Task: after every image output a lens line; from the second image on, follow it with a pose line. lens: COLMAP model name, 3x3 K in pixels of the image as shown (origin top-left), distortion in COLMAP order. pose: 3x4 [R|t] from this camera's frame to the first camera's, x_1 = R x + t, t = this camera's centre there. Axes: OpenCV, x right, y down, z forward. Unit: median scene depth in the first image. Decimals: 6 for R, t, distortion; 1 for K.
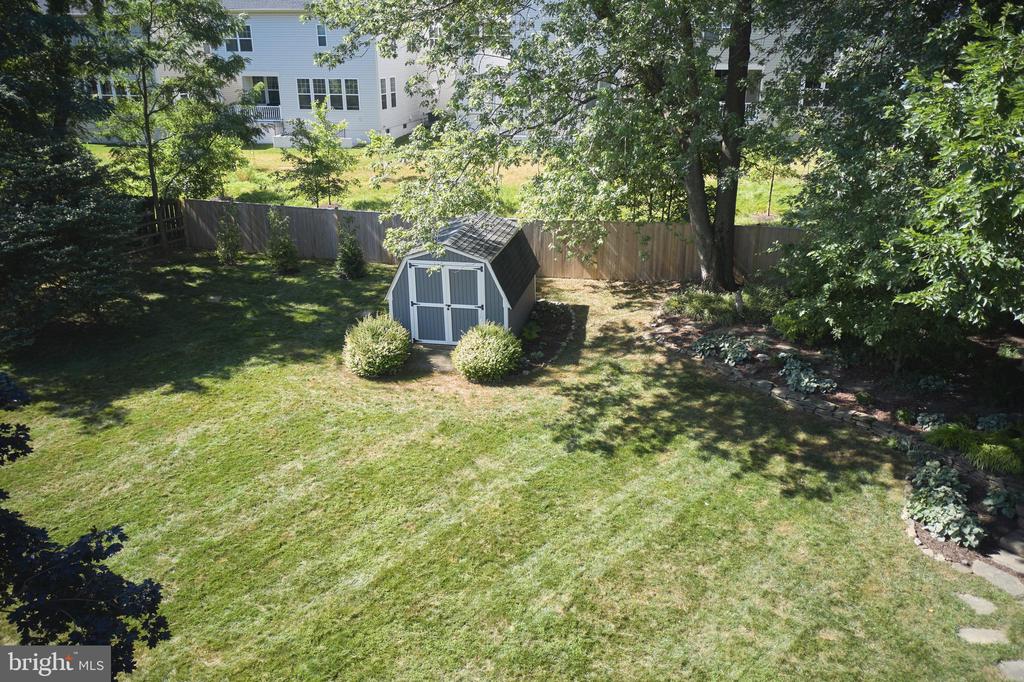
lens RADIAL K [[844.1, 0, 512.0], [0, 844.1, 341.0], [0, 0, 1]] dist [0.017963, 0.007544]
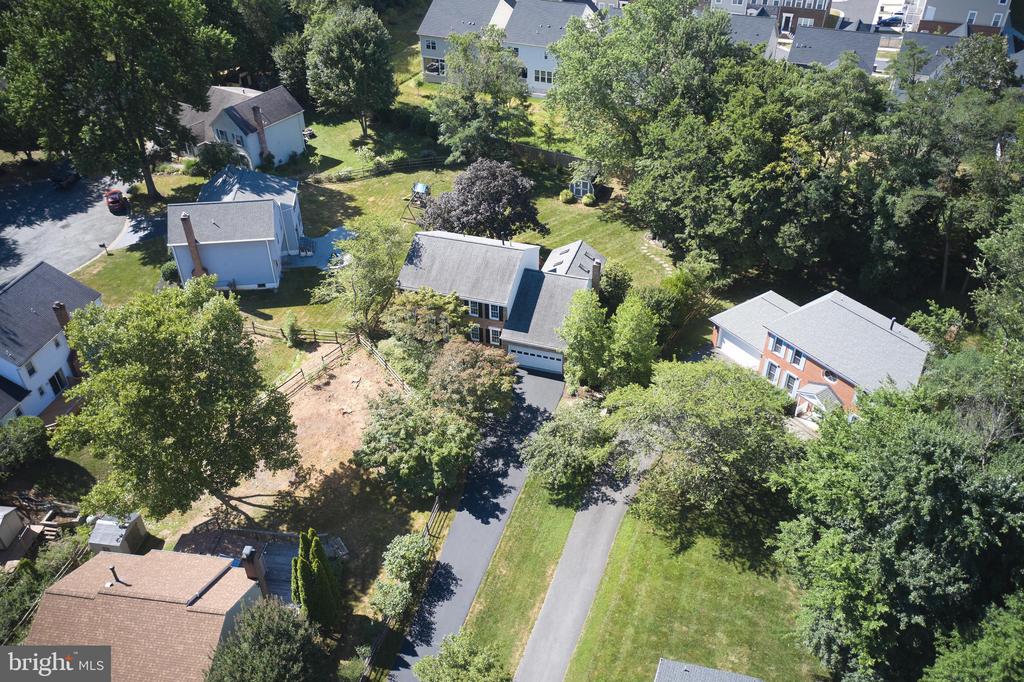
lens RADIAL K [[844.1, 0, 512.0], [0, 844.1, 341.0], [0, 0, 1]] dist [0.017963, 0.007544]
pose [[0.983443, 0.107530, -0.145869, 0.346845], [-0.064583, 0.960044, 0.272295, -0.518596], [0.169321, -0.258366, 0.951093, -4.076101]]
